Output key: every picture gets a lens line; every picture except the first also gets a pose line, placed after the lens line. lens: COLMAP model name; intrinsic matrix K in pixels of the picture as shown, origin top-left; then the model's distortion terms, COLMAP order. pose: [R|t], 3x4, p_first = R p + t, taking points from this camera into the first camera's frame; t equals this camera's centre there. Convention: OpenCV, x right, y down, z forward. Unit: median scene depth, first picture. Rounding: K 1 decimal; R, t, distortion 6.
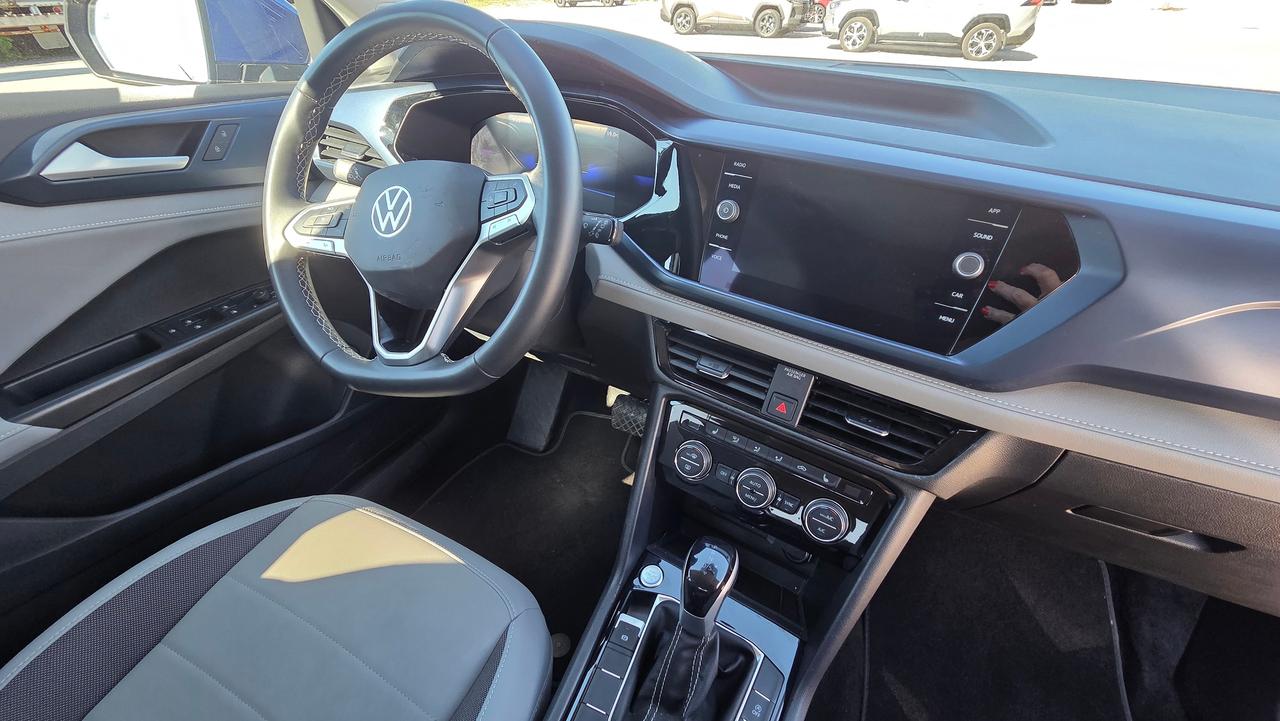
lens RADIAL K [[526.6, 0, 641.6], [0, 526.6, 365.3], [0, 0, 1]] dist [0.004775, 0.000111]
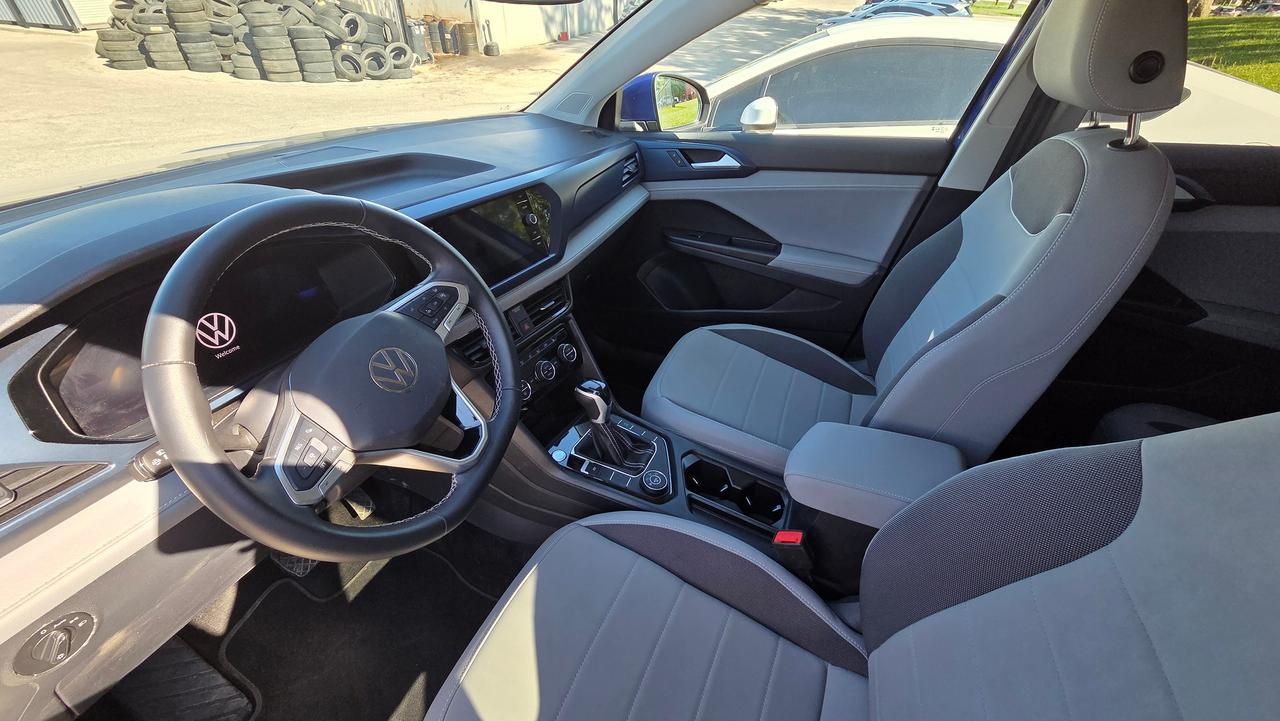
lens RADIAL K [[526.6, 0, 641.6], [0, 526.6, 365.3], [0, 0, 1]] dist [0.004775, 0.000111]
pose [[-0.080193, -0.568564, 0.818721, -1.332775], [0.554088, 0.657345, 0.510768, -0.541154], [-0.828586, 0.494604, 0.262320, 0.242595]]
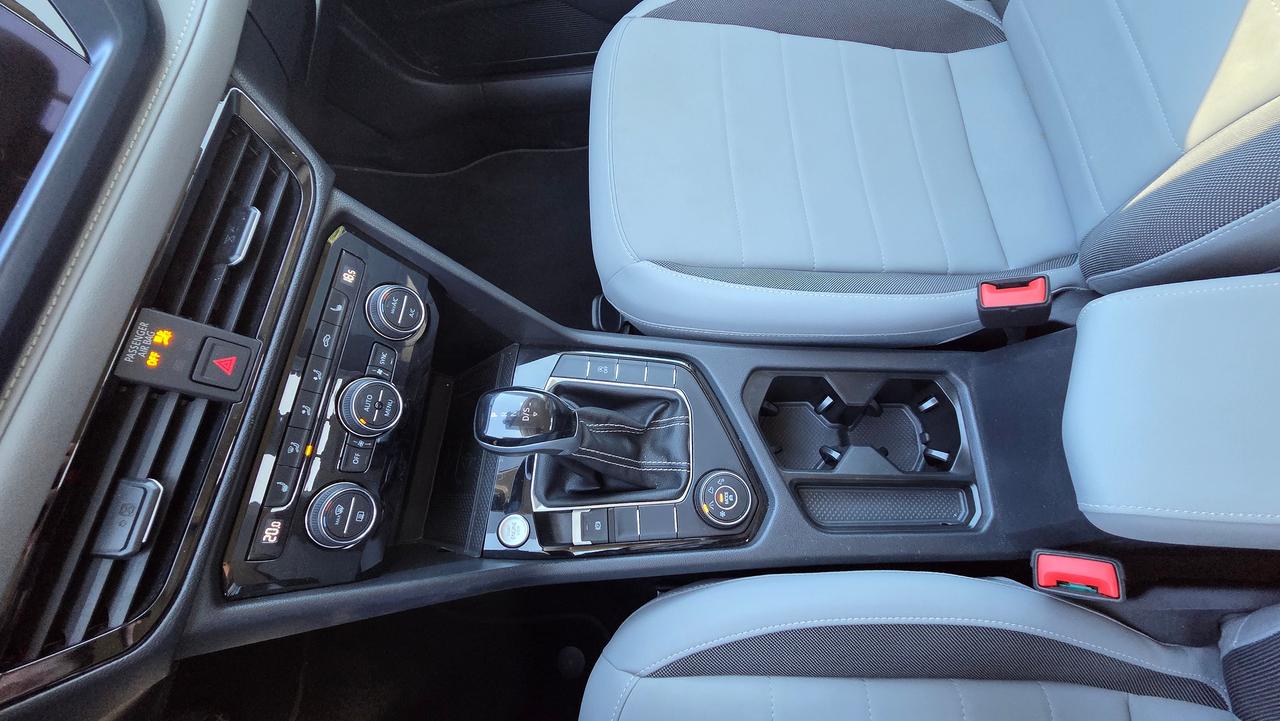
lens RADIAL K [[526.6, 0, 641.6], [0, 526.6, 365.3], [0, 0, 1]] dist [0.004775, 0.000111]
pose [[-0.448982, -0.842336, 0.298137, -0.100504], [0.587353, -0.026773, 0.808888, -0.112221], [-0.673373, 0.538288, 0.506769, 0.408021]]
